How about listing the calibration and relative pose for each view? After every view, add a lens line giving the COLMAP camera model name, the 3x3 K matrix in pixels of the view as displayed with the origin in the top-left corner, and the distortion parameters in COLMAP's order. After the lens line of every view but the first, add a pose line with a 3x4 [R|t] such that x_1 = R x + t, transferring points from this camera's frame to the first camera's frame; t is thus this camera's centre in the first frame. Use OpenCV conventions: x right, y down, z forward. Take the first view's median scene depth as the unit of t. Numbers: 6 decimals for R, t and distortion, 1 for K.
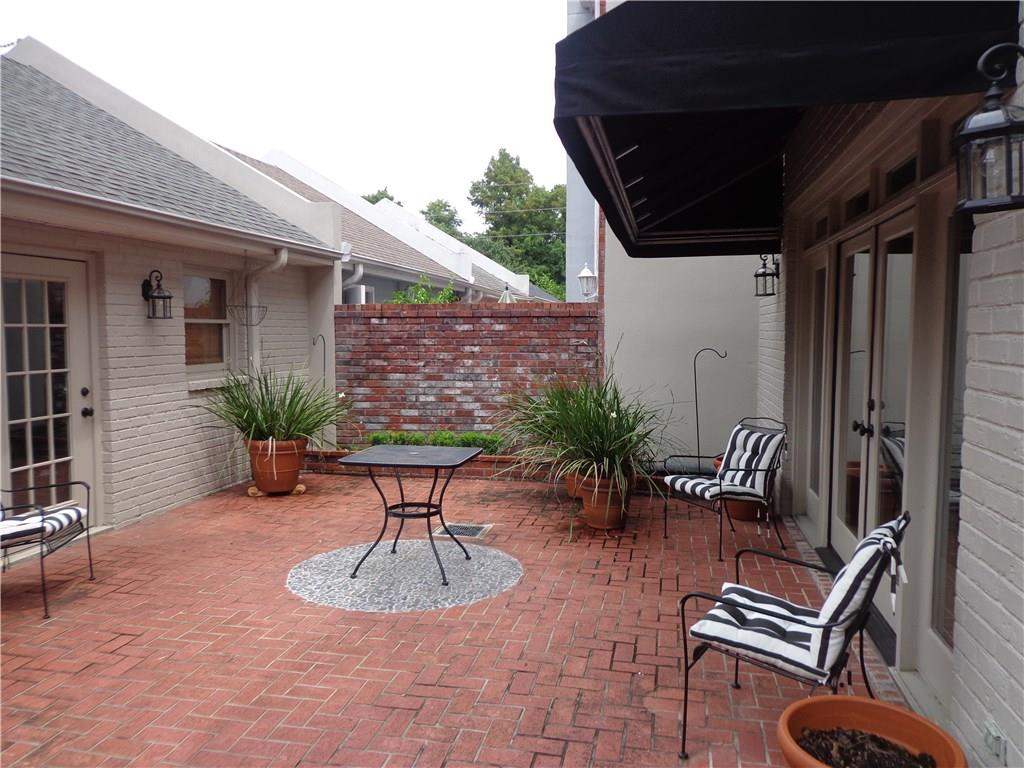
lens RADIAL K [[757.5, 0, 512.0], [0, 757.5, 384.0], [0, 0, 1]] dist [0.006874, -0.000171]
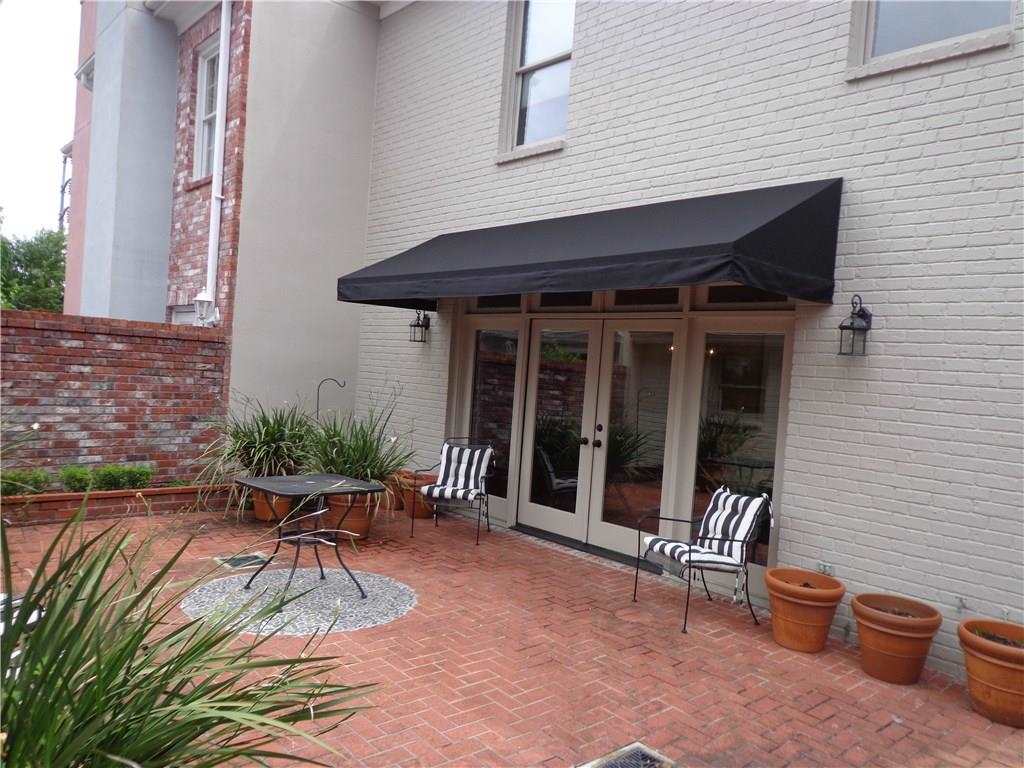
lens RADIAL K [[757.5, 0, 512.0], [0, 757.5, 384.0], [0, 0, 1]] dist [0.006874, -0.000171]
pose [[0.589286, 0.024898, 0.807541, -0.470110], [-0.007225, 0.999647, -0.025549, -0.010851], [-0.807892, 0.009222, 0.589258, 0.094000]]
